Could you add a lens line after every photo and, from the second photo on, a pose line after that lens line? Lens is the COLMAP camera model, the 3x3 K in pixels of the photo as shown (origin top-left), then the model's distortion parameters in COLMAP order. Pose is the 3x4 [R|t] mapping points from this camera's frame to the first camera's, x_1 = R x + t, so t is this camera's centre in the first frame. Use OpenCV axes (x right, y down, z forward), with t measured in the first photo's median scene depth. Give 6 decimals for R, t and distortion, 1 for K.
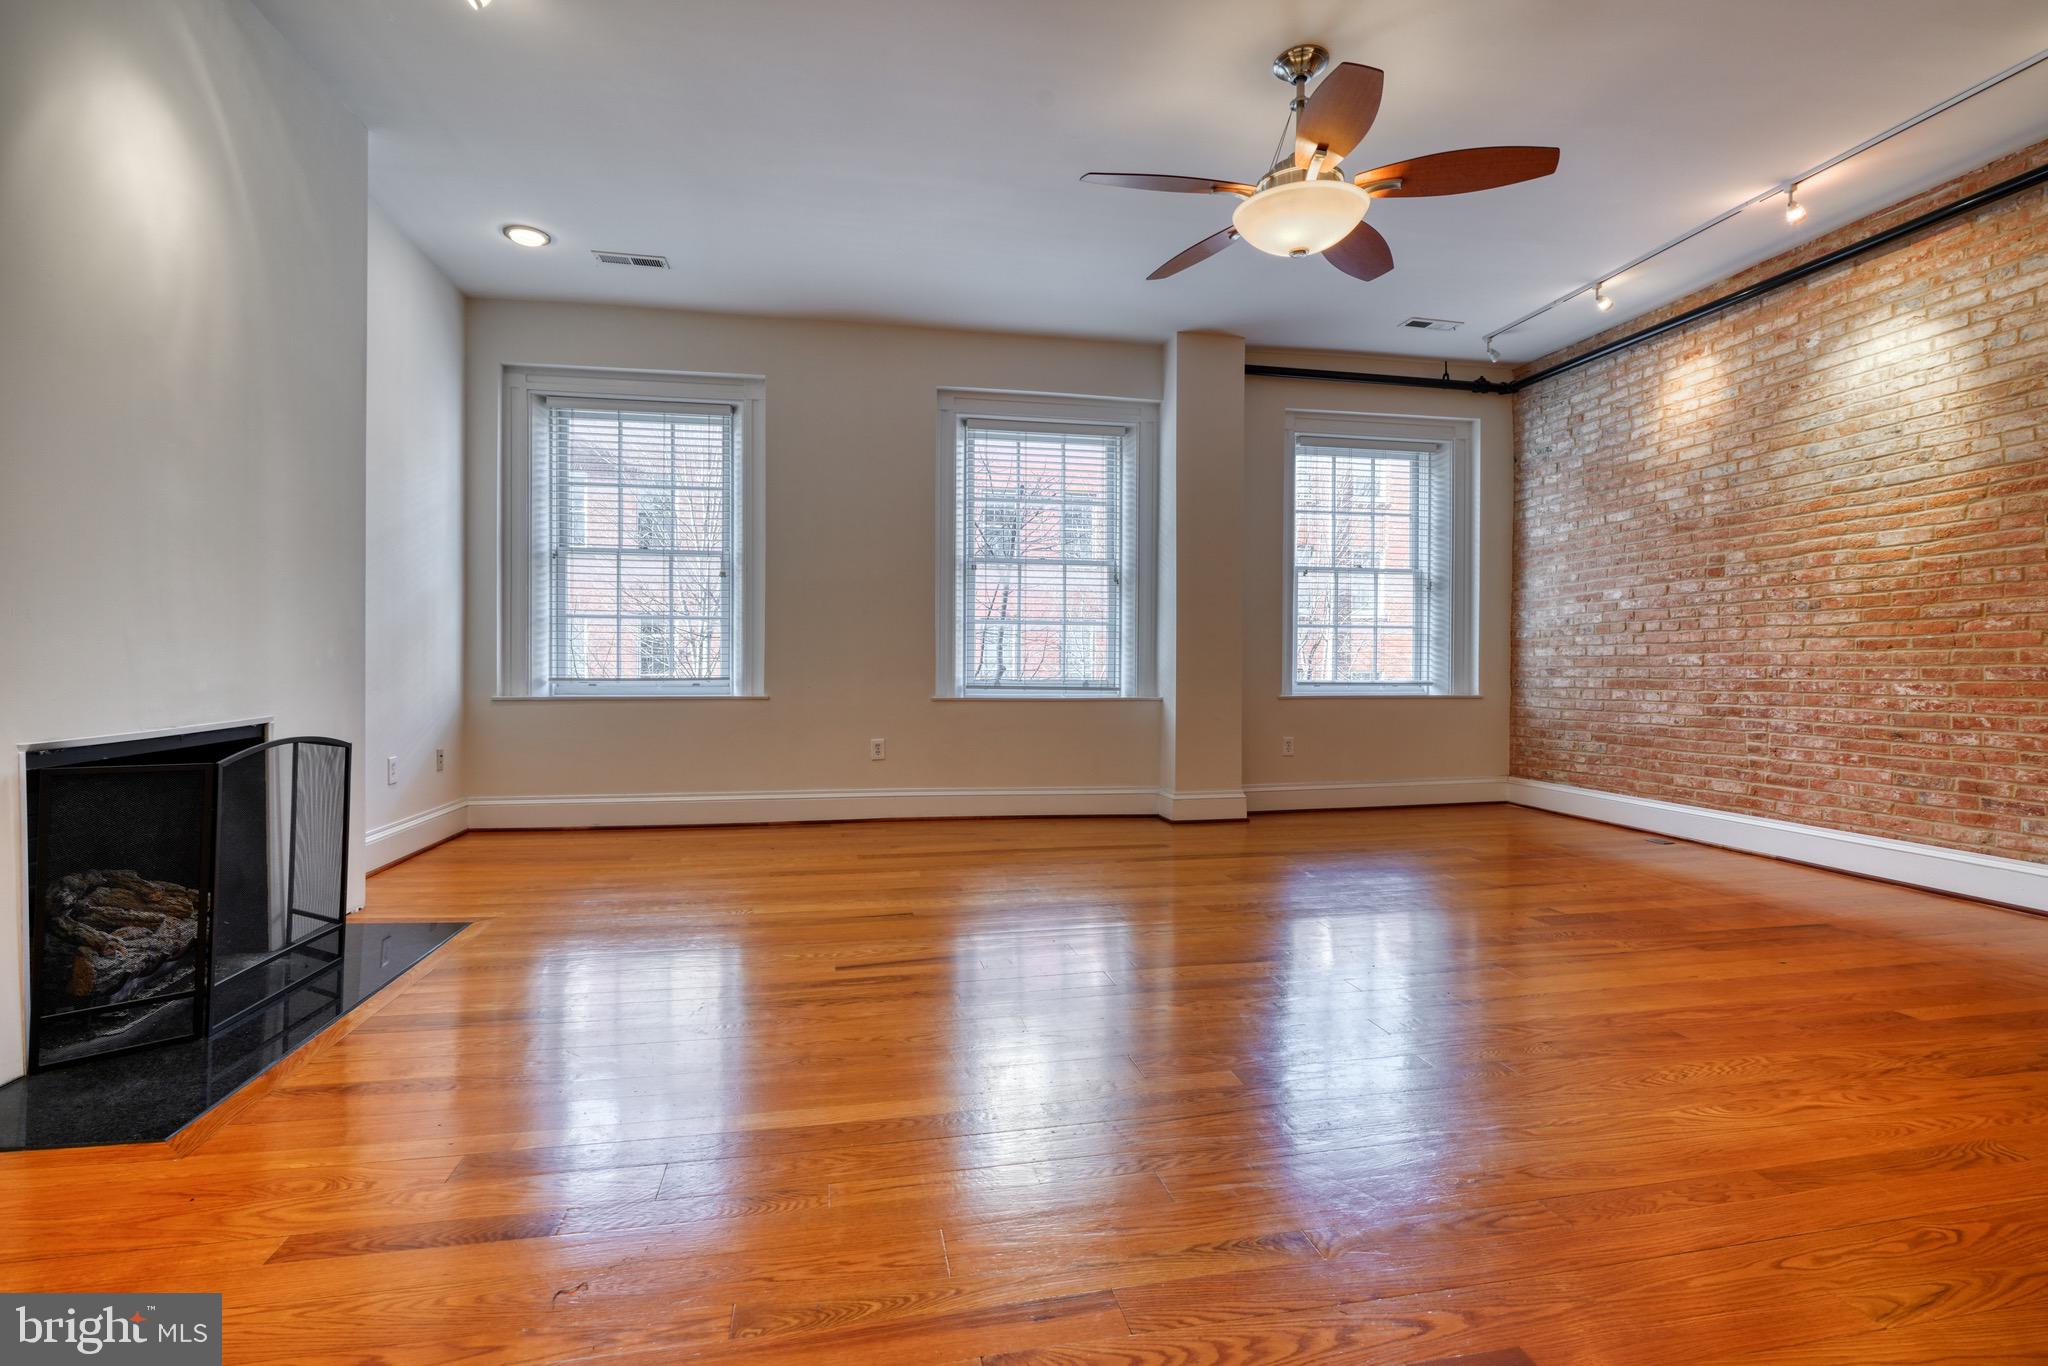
lens RADIAL K [[904.0, 0, 1009.1], [0, 904.0, 672.4], [0, 0, 1]] dist [-0.004194, -0.000775]
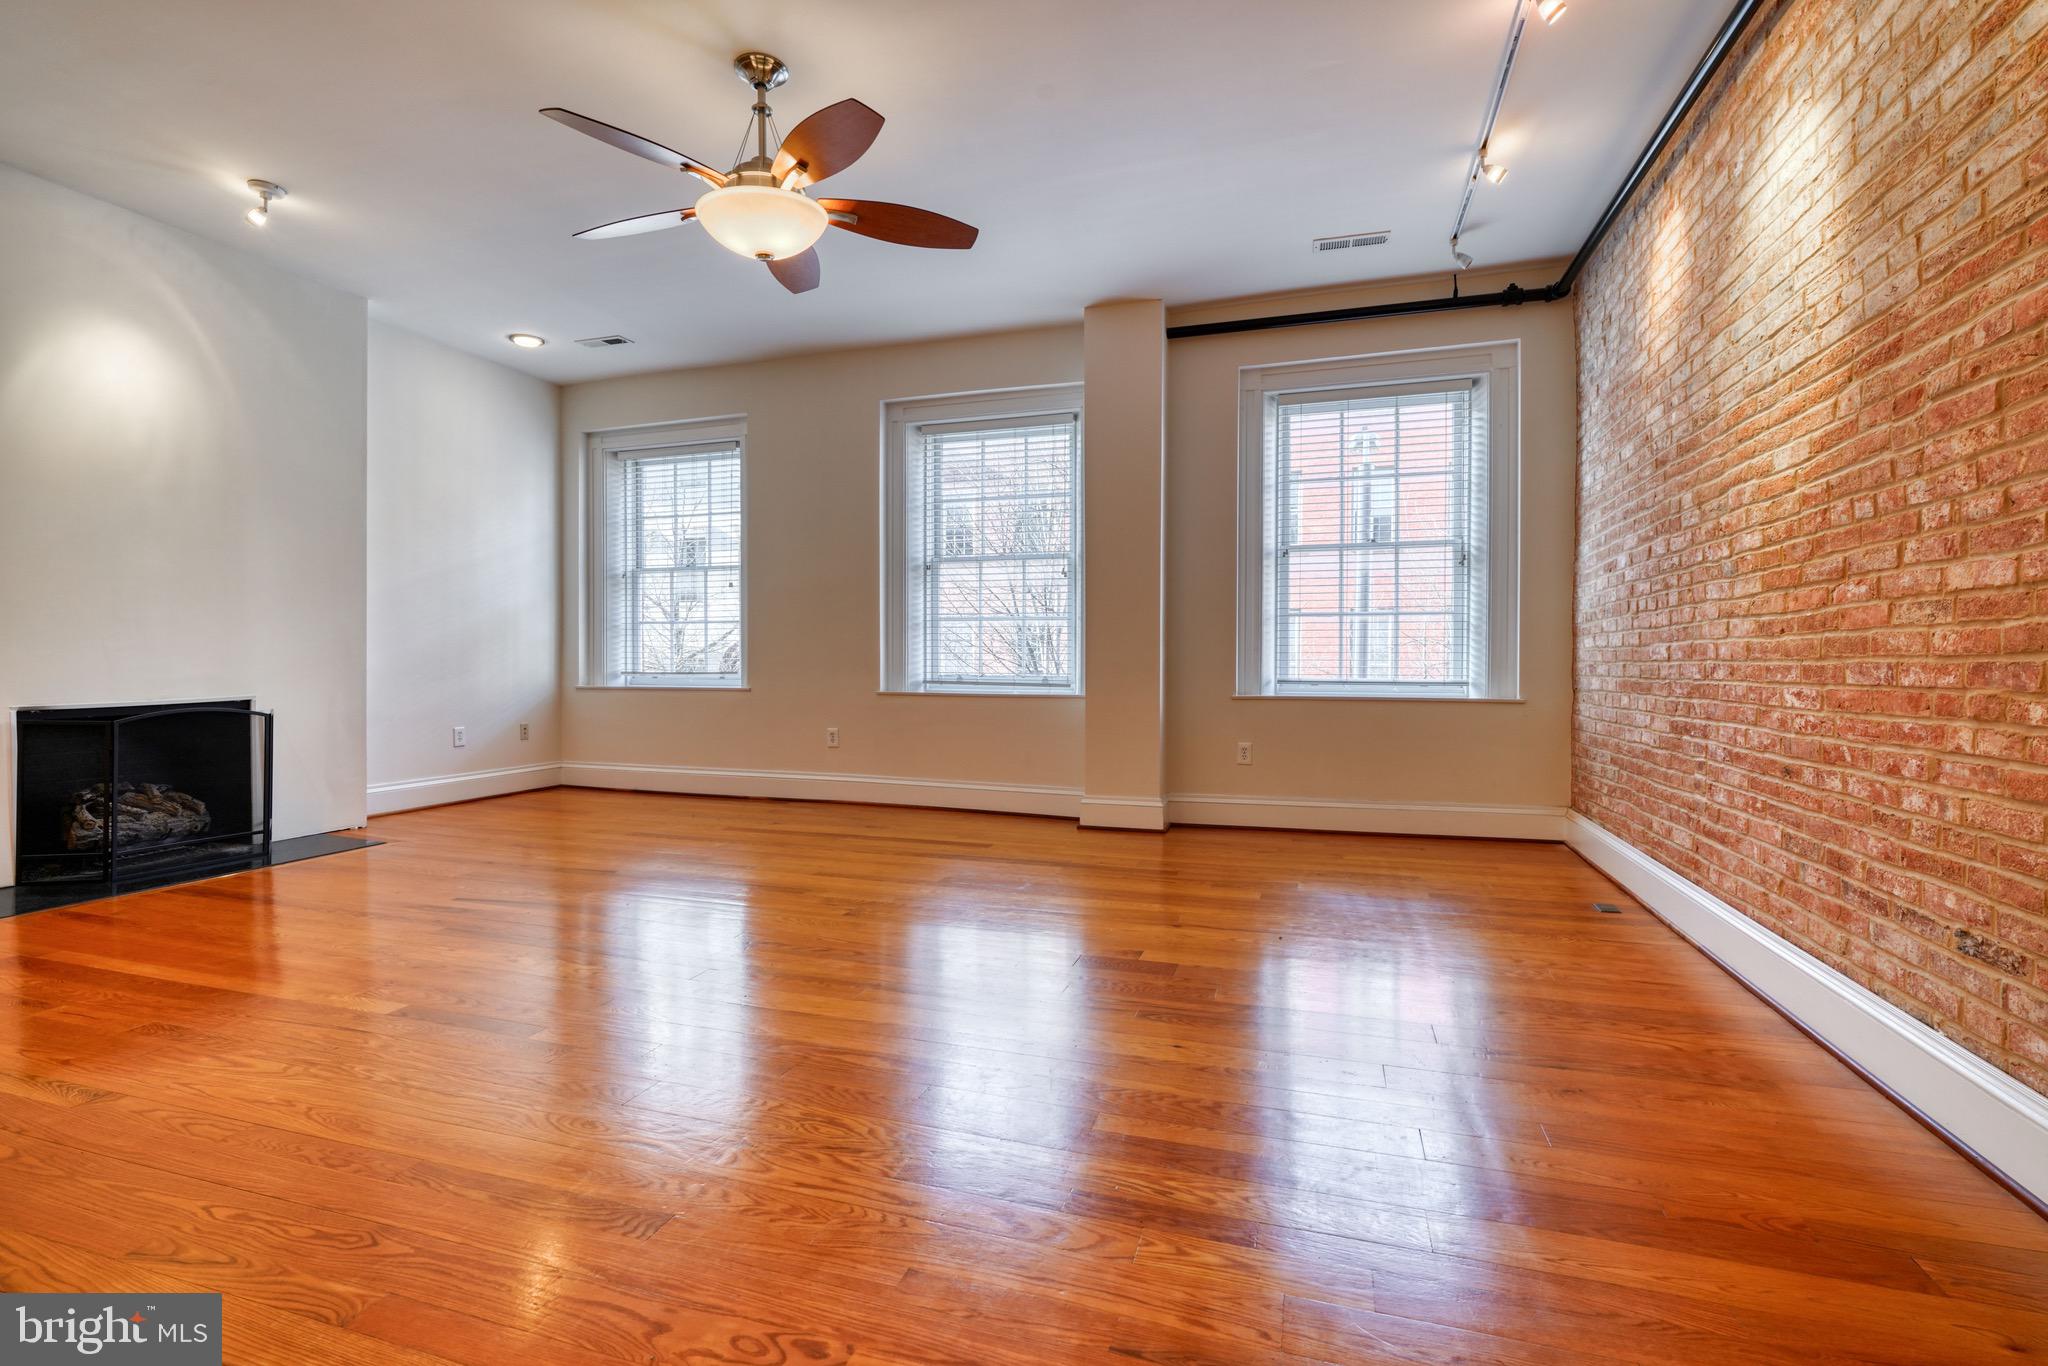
lens RADIAL K [[918.2, 0, 1021.4], [0, 918.2, 667.0], [0, 0, 1]] dist [-0.000421, 0.000609]
pose [[0.876067, 0.001546, -0.482186, 0.577907], [-0.001815, 0.999998, -0.000092, -0.001394], [0.482185, 0.000956, 0.876069, 0.124831]]
